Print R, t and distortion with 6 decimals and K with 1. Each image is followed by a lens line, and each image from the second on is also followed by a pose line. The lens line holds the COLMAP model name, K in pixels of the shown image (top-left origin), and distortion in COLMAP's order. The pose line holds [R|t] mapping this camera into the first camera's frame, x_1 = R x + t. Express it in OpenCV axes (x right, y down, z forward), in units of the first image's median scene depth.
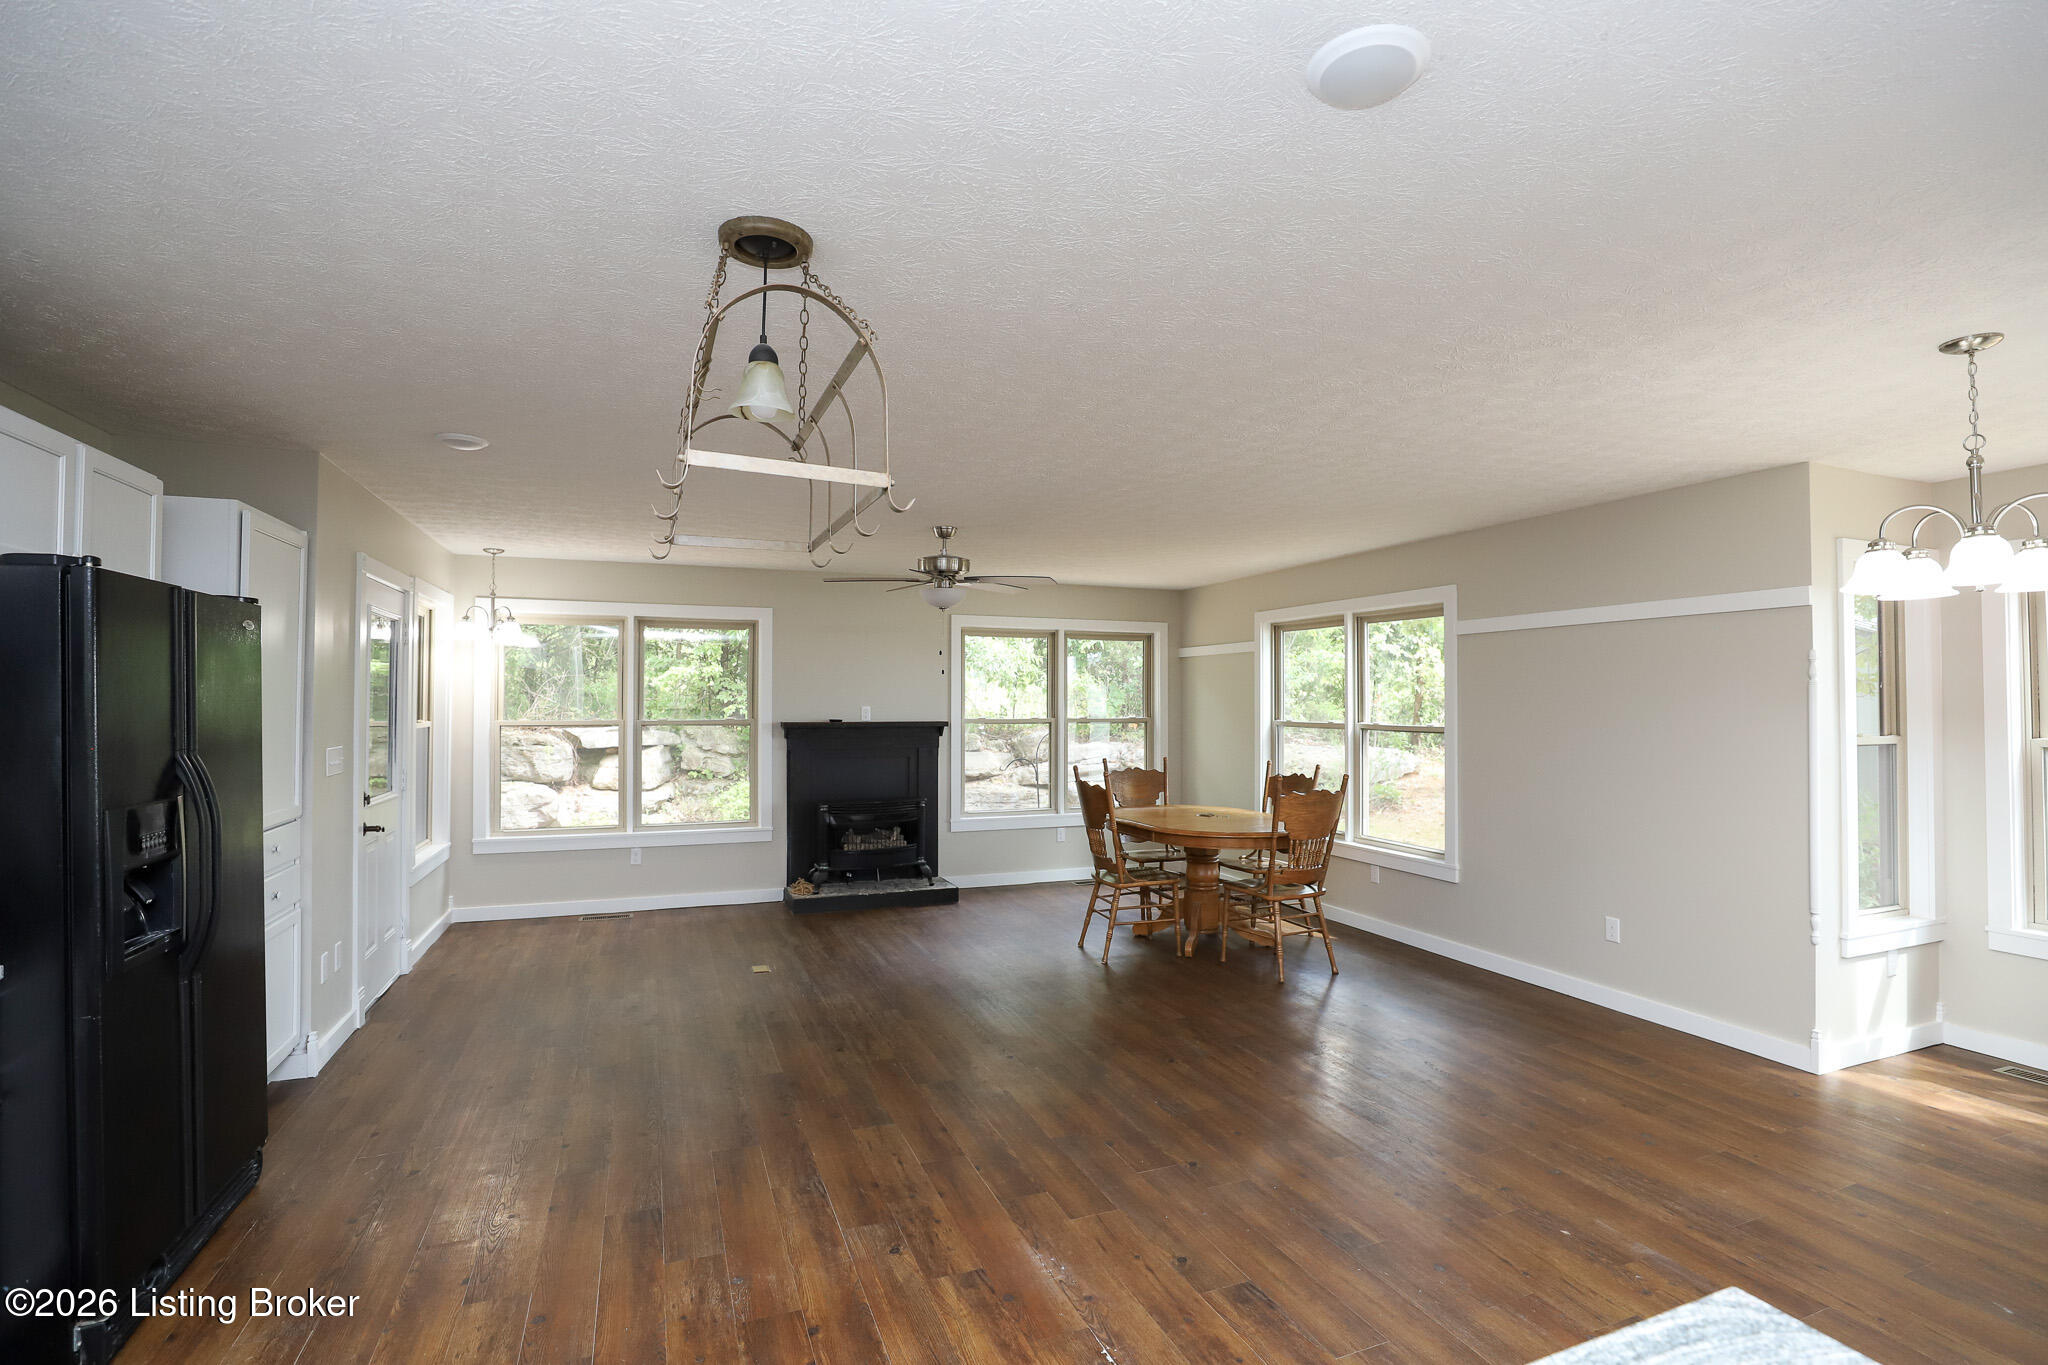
lens RADIAL K [[947.8, 0, 1038.9], [0, 947.8, 679.5], [0, 0, 1]] dist [-0.041160, 0.012273]
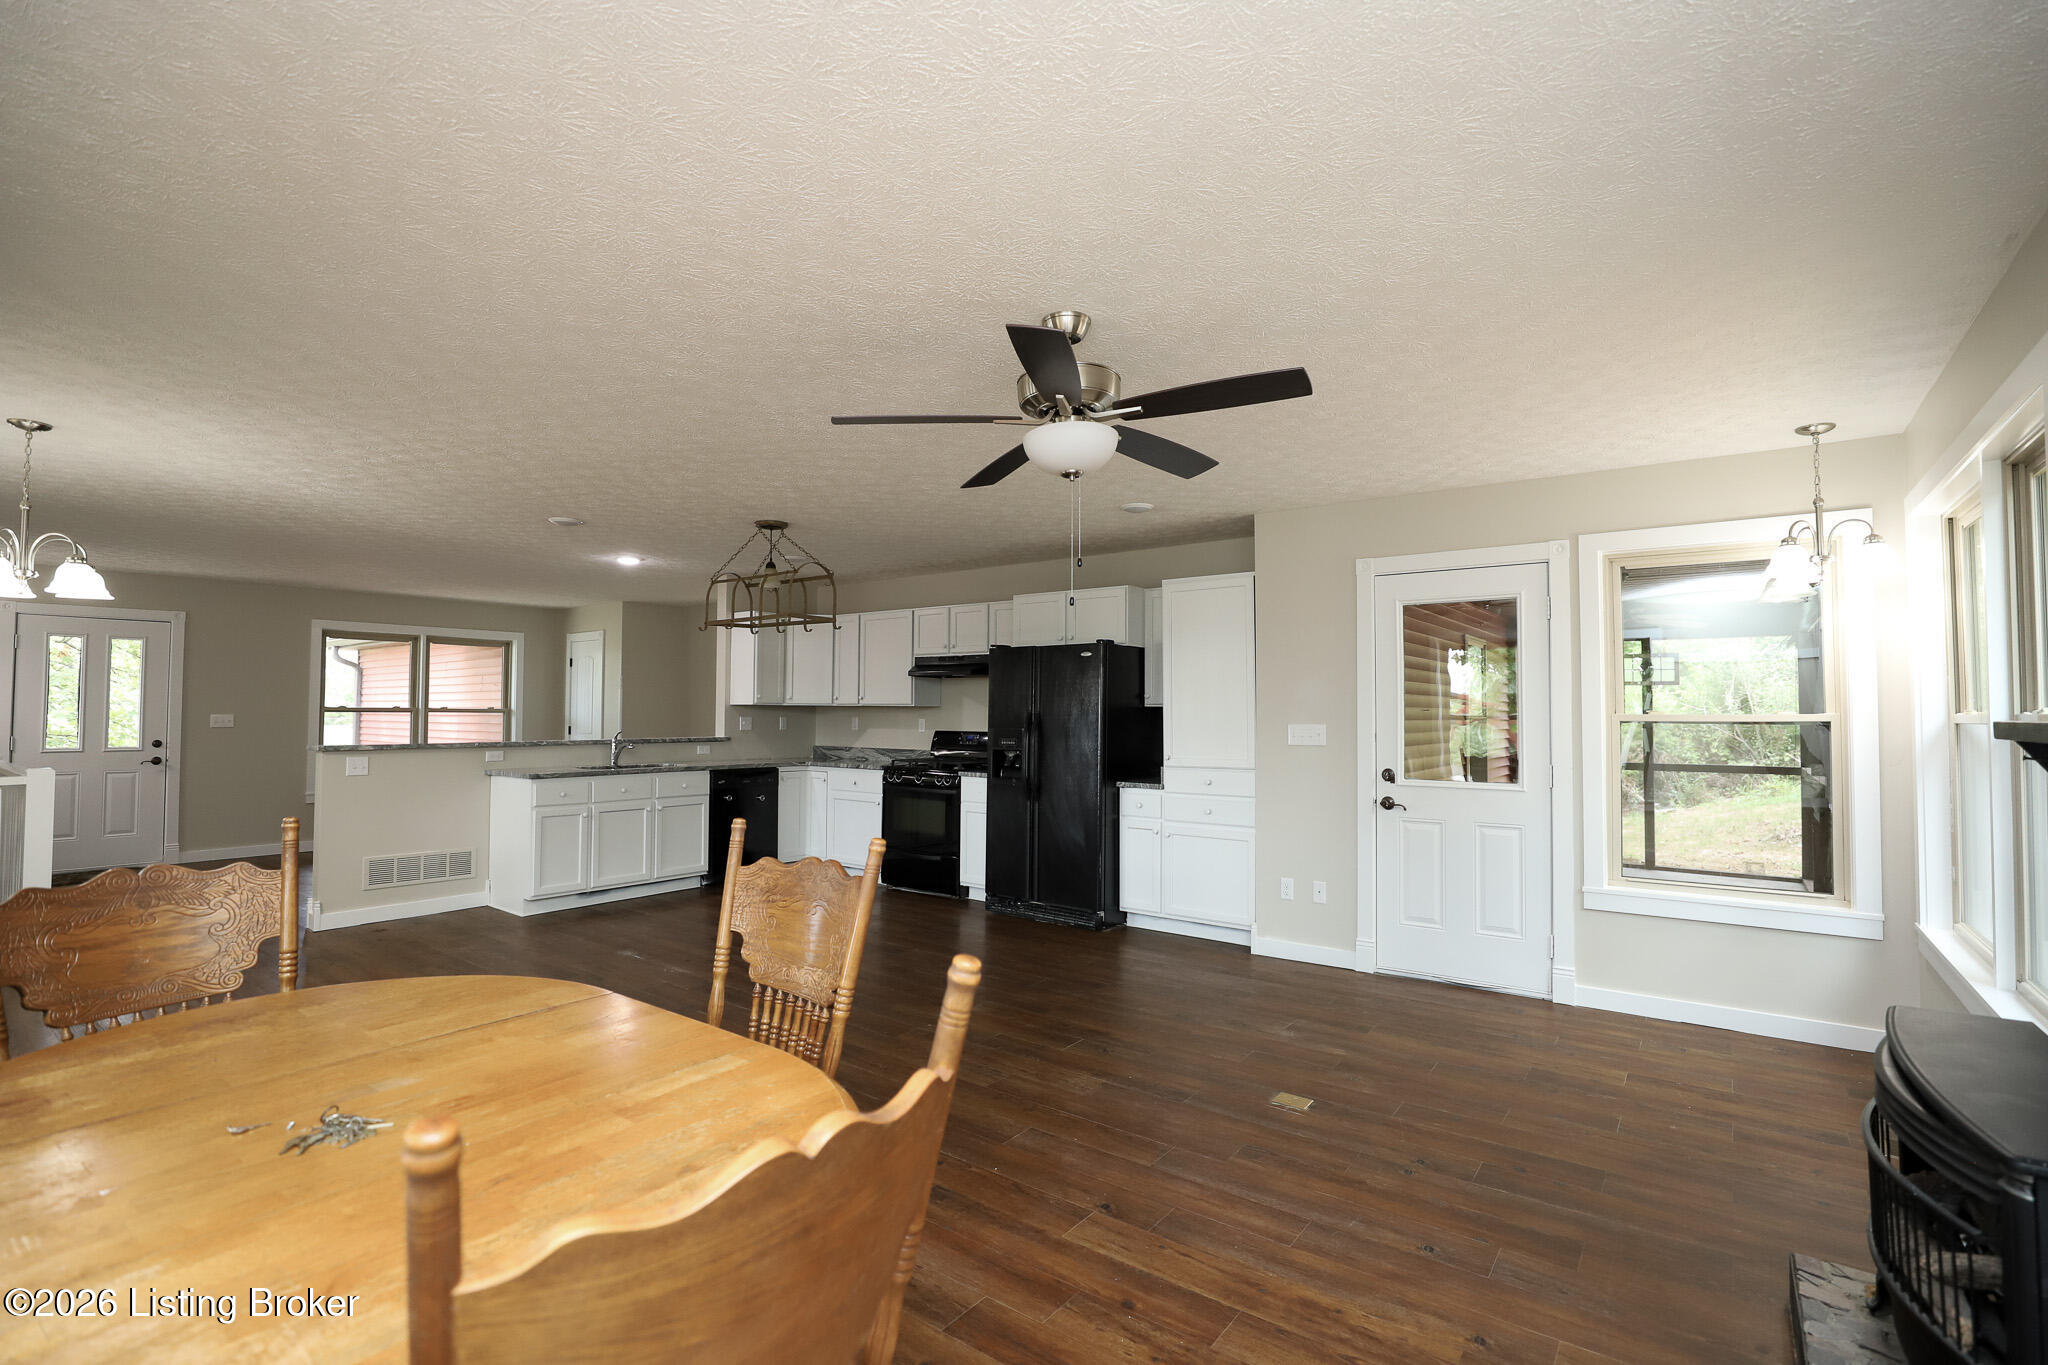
lens RADIAL K [[947.8, 0, 1033.7], [0, 947.8, 665.3], [0, 0, 1]] dist [-0.041160, 0.012273]
pose [[-0.862090, -0.033460, -0.505650, 0.171686], [0.004880, 0.997223, -0.074309, 0.065034], [0.506732, -0.066529, -0.859533, 1.444477]]
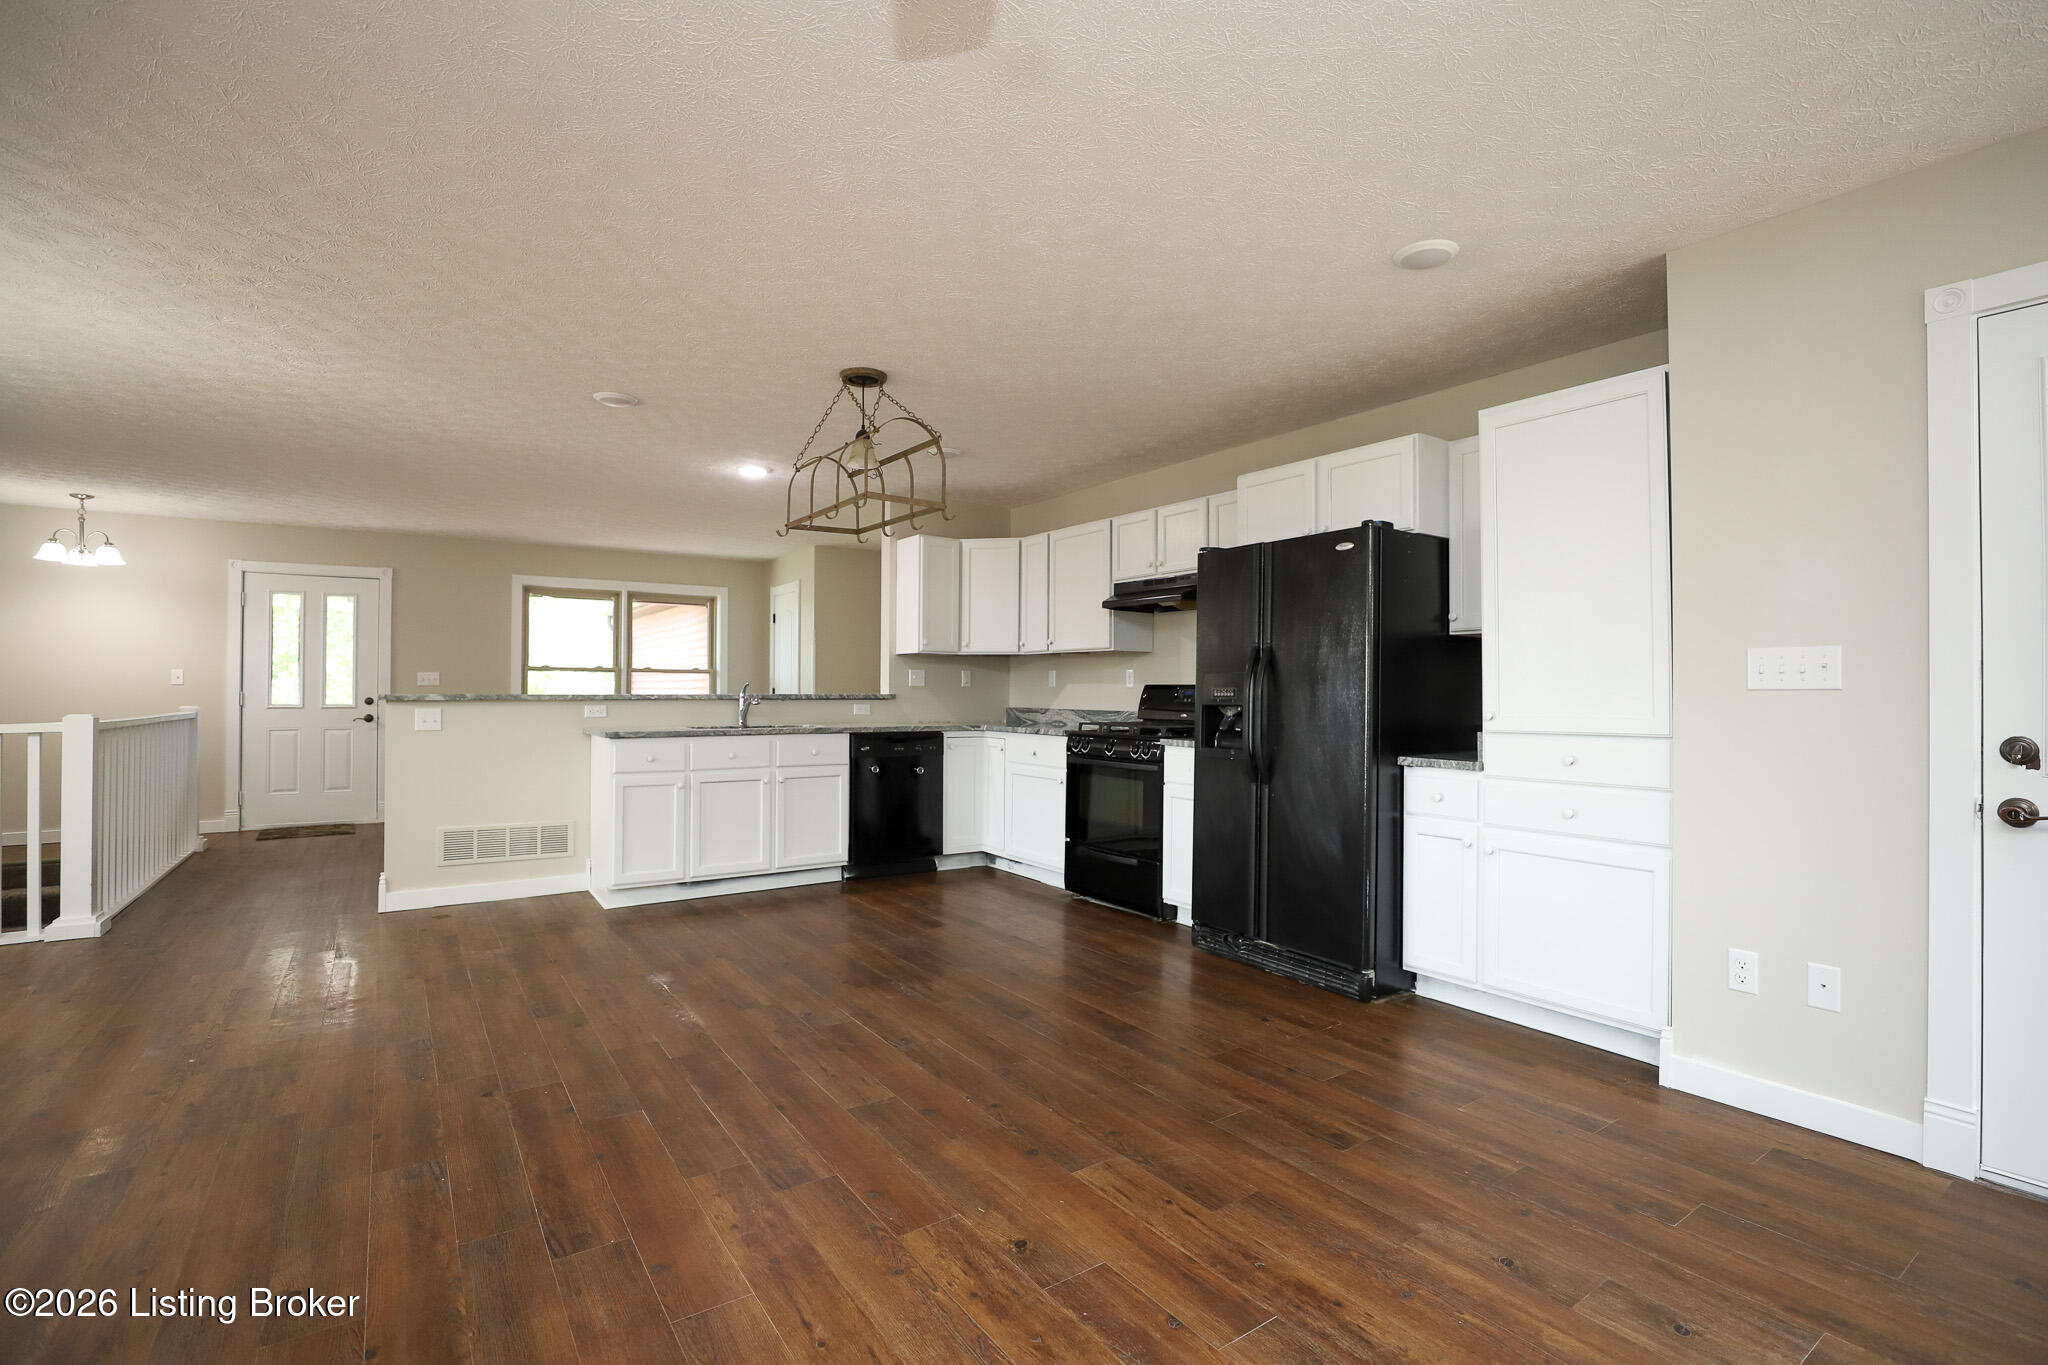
lens RADIAL K [[947.8, 0, 1021.6], [0, 947.8, 674.5], [0, 0, 1]] dist [-0.041160, 0.012273]
pose [[-0.979194, -0.011423, -0.202604, -0.083425], [-0.002955, 0.999111, -0.042045, 0.090094], [0.202904, -0.040571, -0.978358, 1.128028]]
